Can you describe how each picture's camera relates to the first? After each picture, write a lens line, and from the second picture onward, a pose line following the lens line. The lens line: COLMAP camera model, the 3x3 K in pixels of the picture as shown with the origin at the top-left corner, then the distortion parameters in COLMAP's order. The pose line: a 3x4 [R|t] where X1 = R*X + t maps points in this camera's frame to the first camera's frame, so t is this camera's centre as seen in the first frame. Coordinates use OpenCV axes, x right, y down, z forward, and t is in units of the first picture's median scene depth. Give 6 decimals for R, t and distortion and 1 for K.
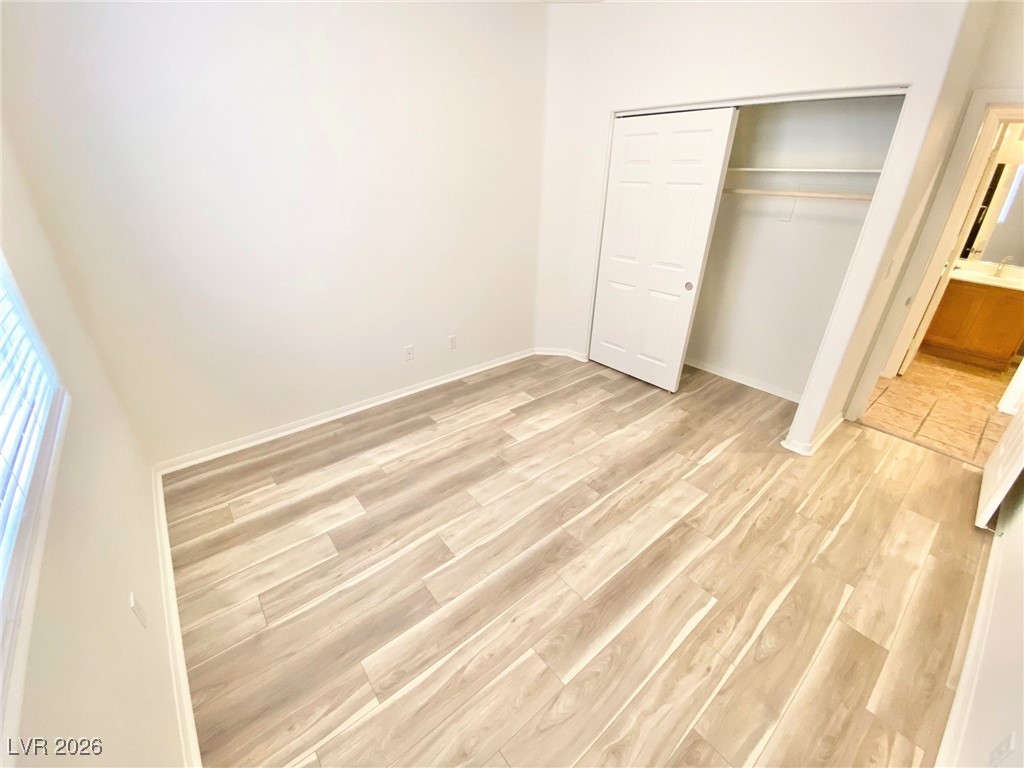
lens RADIAL K [[418.5, 0, 511.1], [0, 418.5, 380.8], [0, 0, 1]] dist [0.064042, -0.049194]
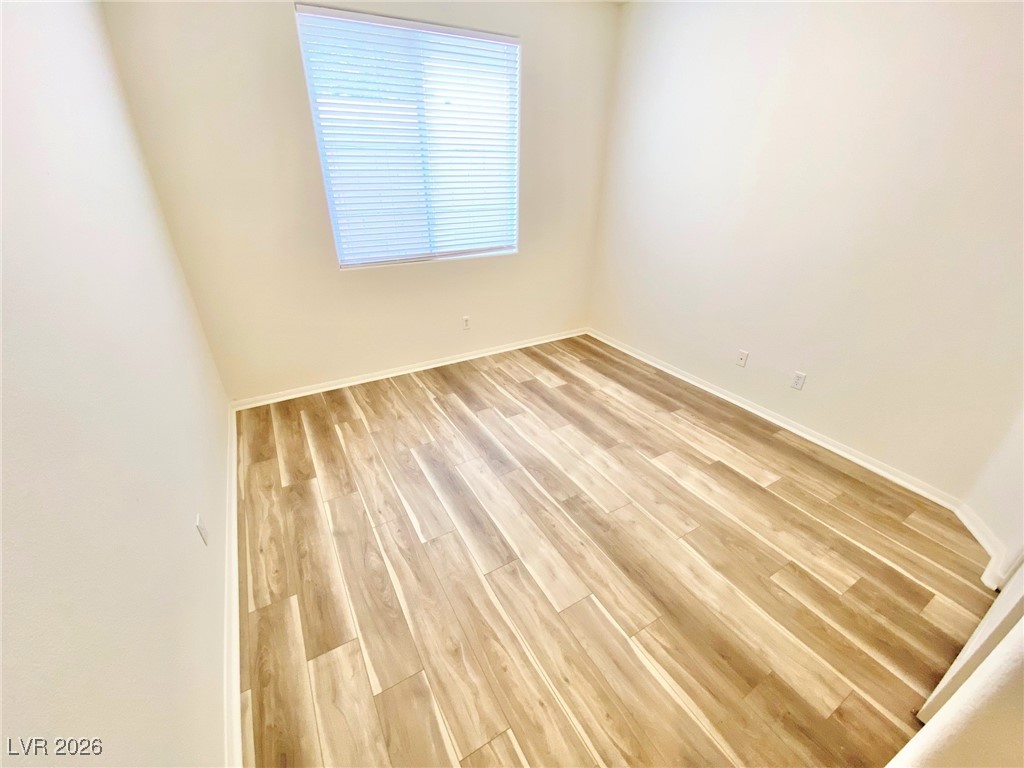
lens RADIAL K [[416.1, 0, 512.0], [0, 416.1, 384.0], [0, 0, 1]] dist [0.022723, -0.022610]
pose [[-0.161198, 0.443563, -0.881627, 0.943017], [-0.449498, 0.762280, 0.465704, -0.316516], [0.878617, 0.471360, 0.076503, 0.719743]]
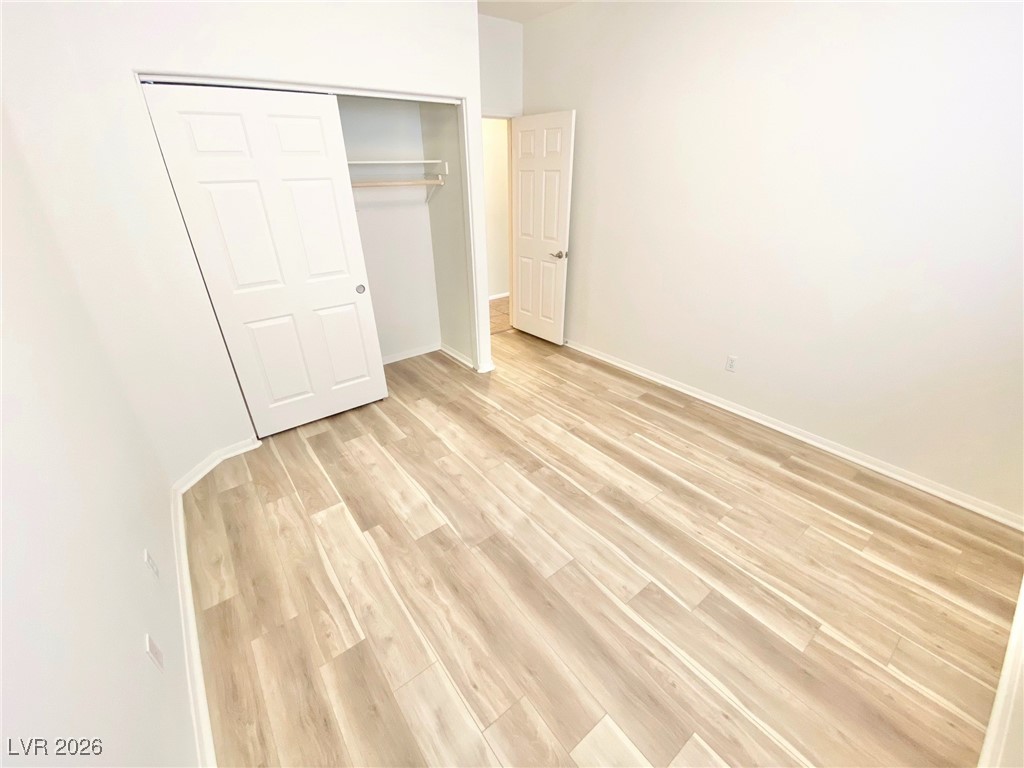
lens RADIAL K [[416.1, 0, 512.0], [0, 416.1, 384.0], [0, 0, 1]] dist [0.022723, -0.022610]
pose [[0.029706, -0.468793, 0.882809, -0.628299], [0.460913, 0.790121, 0.404064, -0.362490], [-0.886948, 0.394895, 0.239544, 0.750003]]
